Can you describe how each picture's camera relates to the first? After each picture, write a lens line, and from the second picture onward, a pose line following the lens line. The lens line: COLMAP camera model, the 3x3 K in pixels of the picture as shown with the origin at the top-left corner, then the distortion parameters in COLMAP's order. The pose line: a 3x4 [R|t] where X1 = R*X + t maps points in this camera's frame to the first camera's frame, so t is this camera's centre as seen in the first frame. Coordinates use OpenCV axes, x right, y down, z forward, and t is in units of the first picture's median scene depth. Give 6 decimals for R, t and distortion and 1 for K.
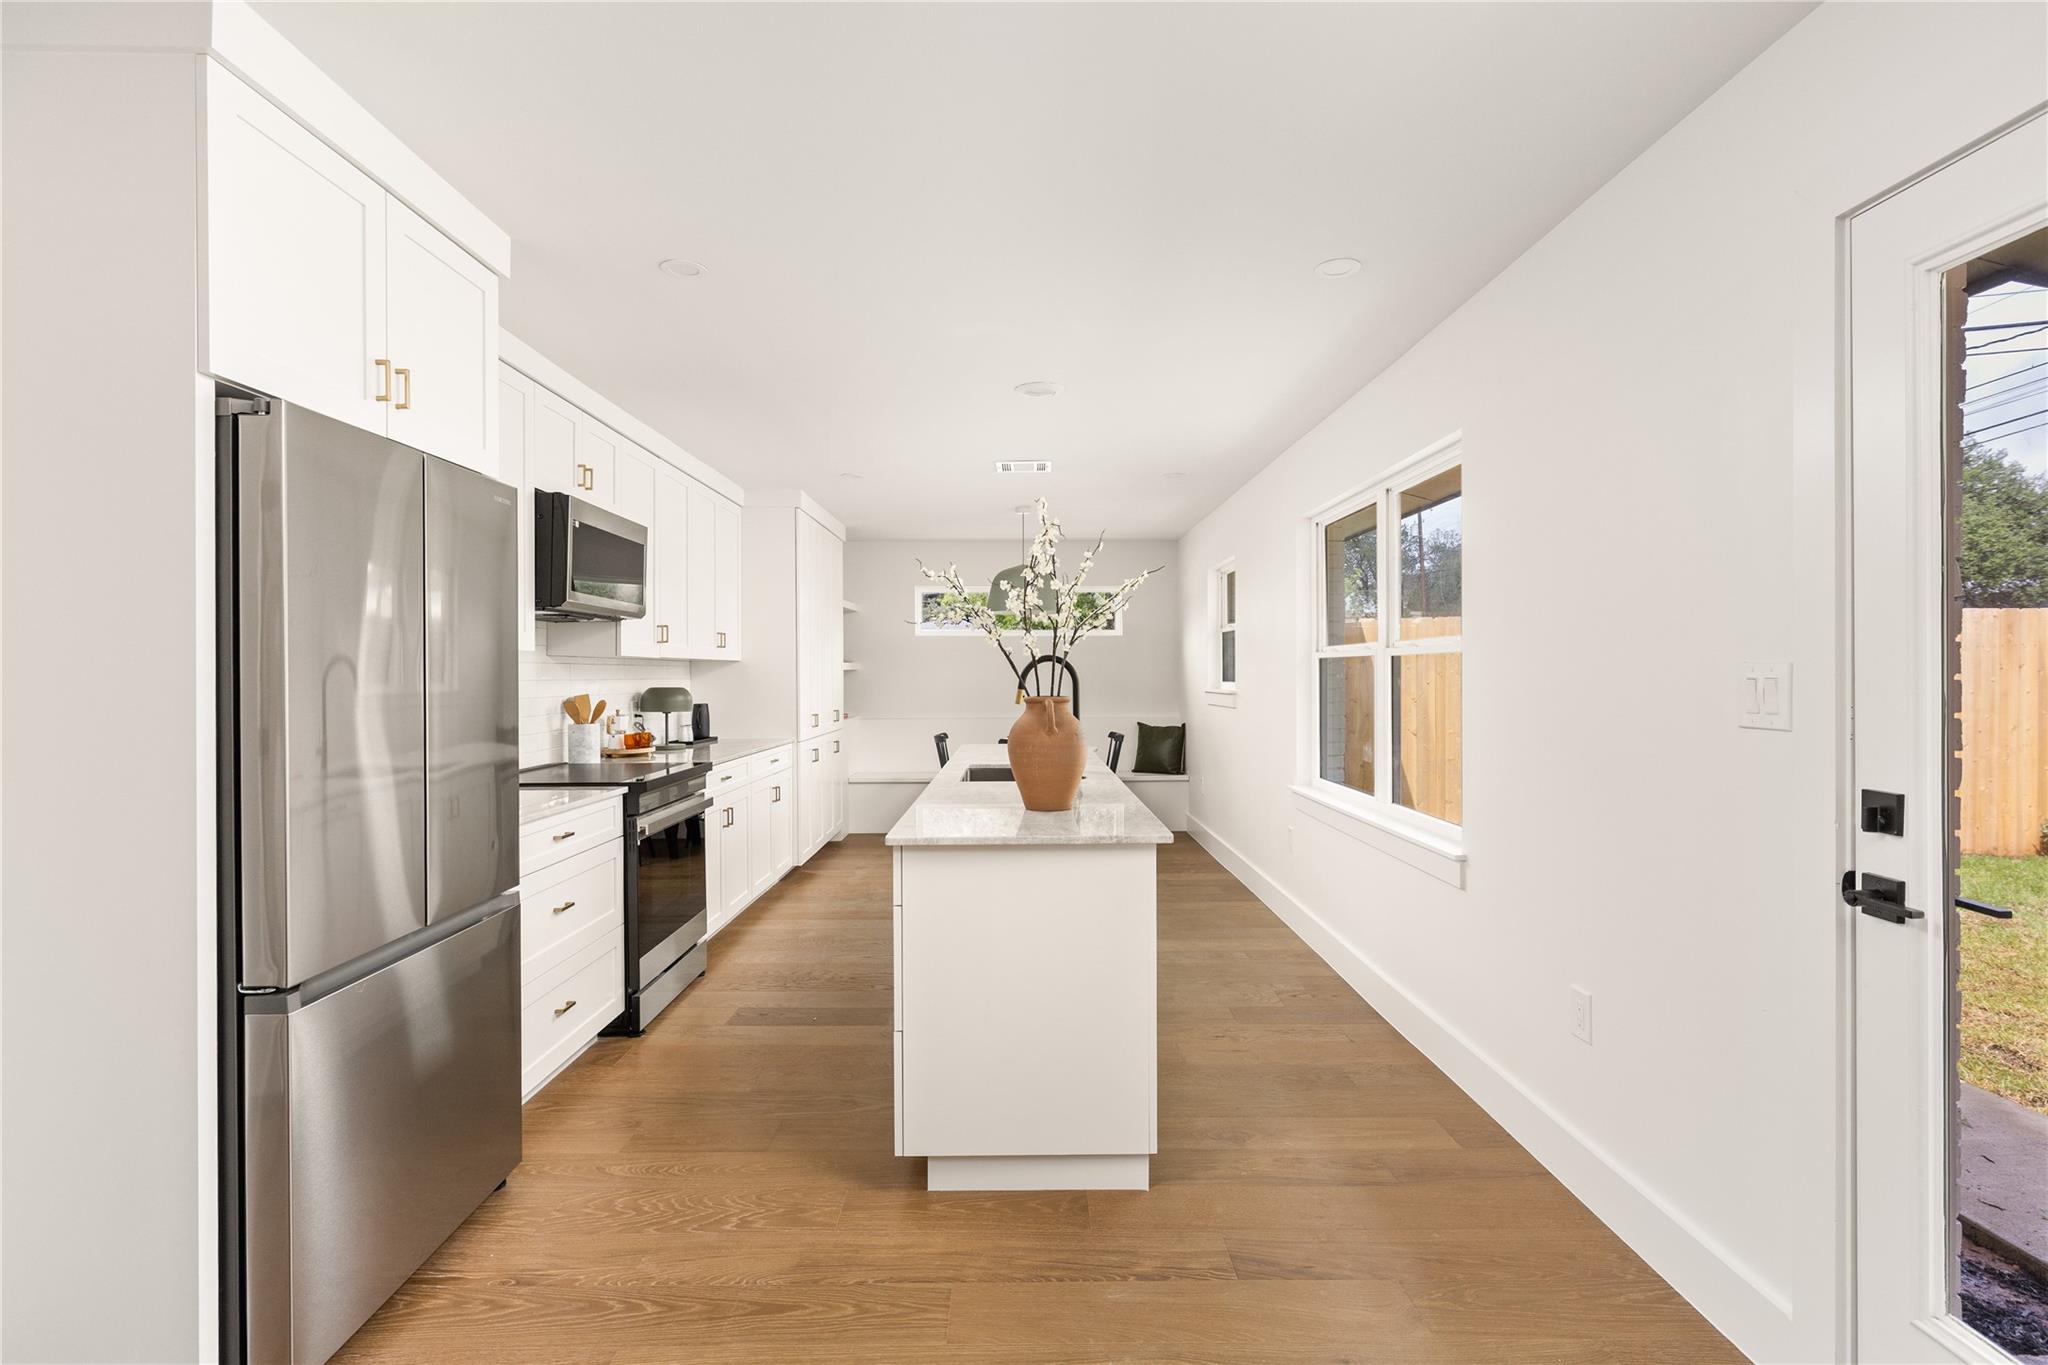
lens RADIAL K [[973.2, 0, 1048.4], [0, 973.2, 683.6], [0, 0, 1]] dist [-0.001069, -0.001986]
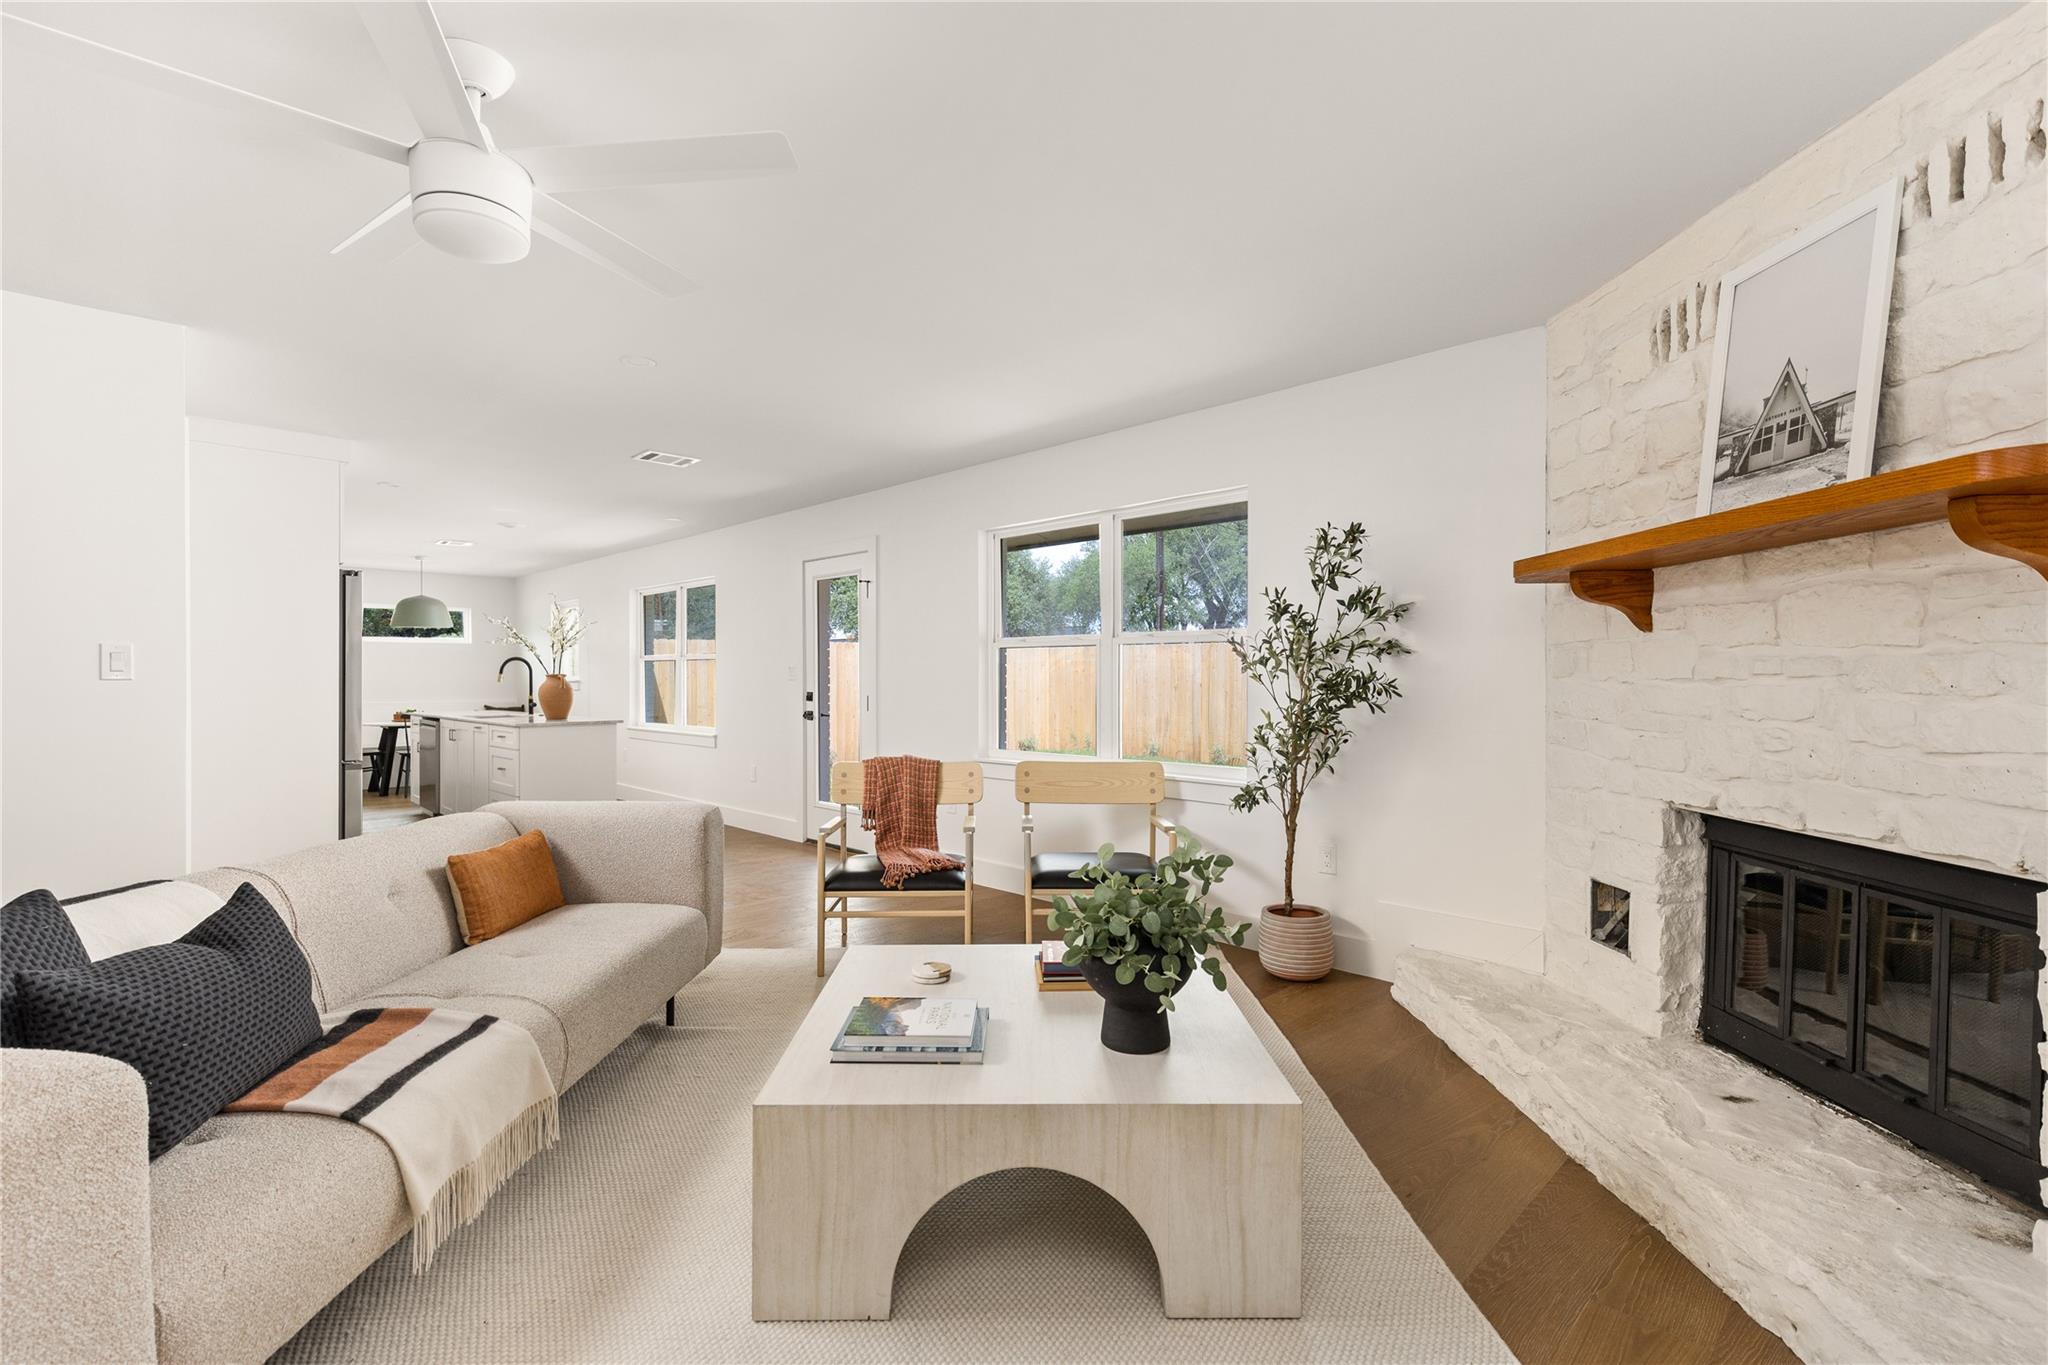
lens RADIAL K [[924.3, 0, 1013.2], [0, 924.3, 672.2], [0, 0, 1]] dist [0.001237, -0.000934]
pose [[0.739166, 0.008738, 0.673467, -0.504314], [0.002965, 0.999864, -0.016228, 0.034227], [-0.673517, 0.013992, 0.739039, -1.061002]]
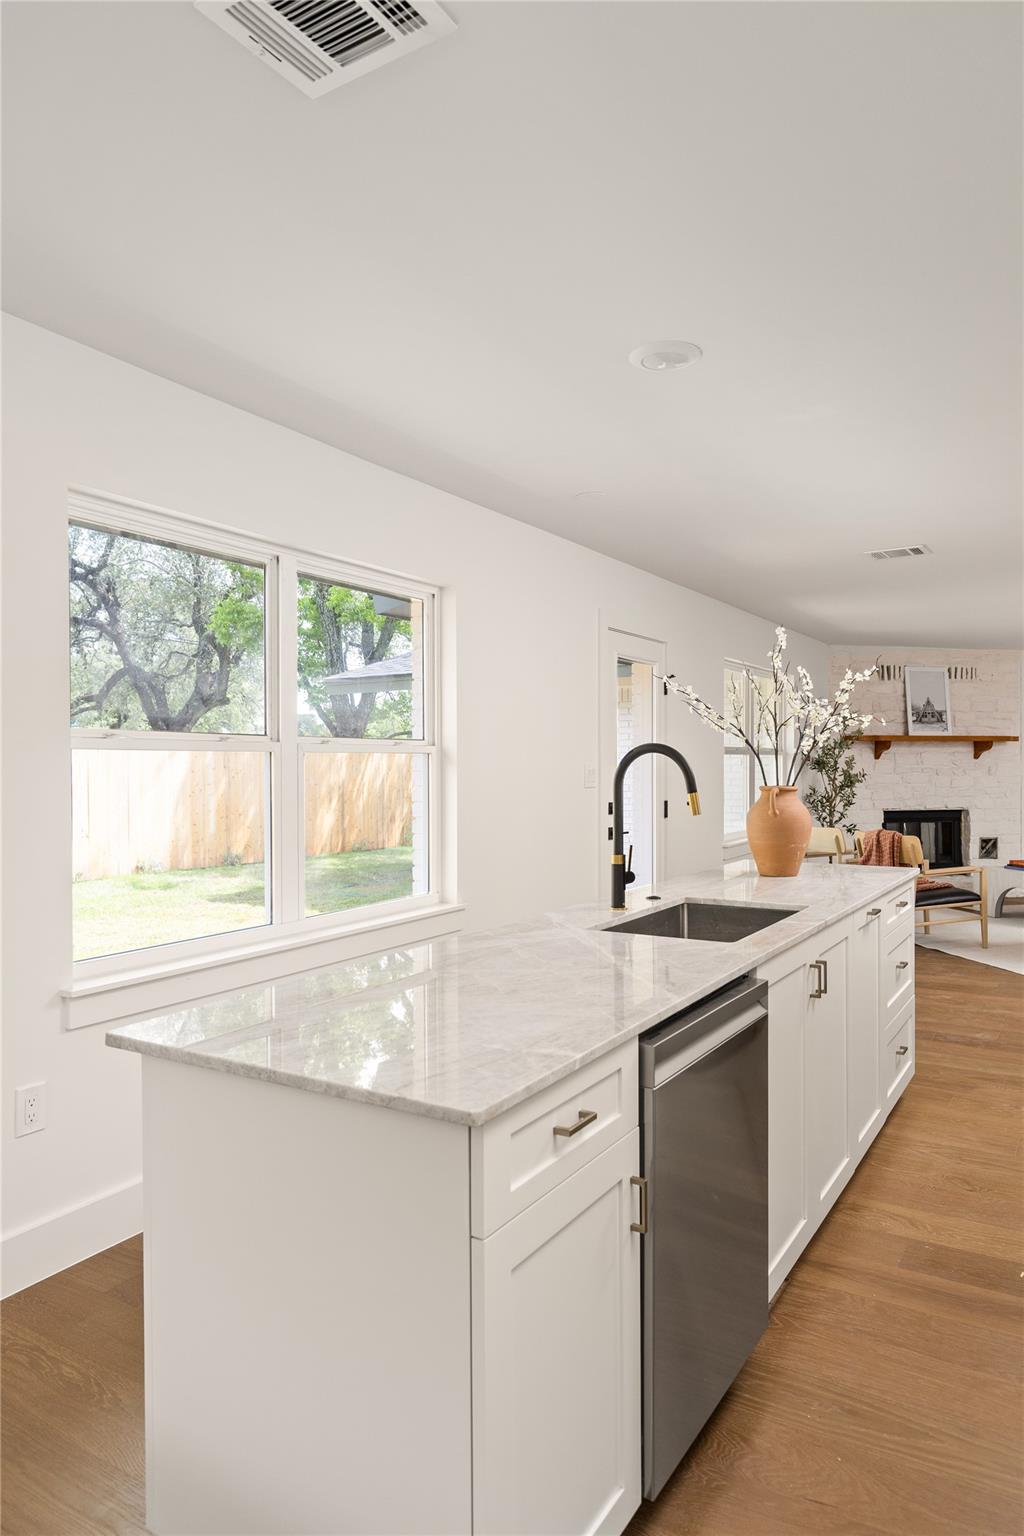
lens RADIAL K [[997.2, 0, 512.3], [0, 997.2, 778.5], [0, 0, 1]] dist [0.002183, -0.001960]
pose [[-0.841216, -0.000792, 0.540698, -0.279961], [0.012421, 0.999707, 0.020789, -0.018206], [-0.540556, 0.024204, -0.840960, 1.551864]]
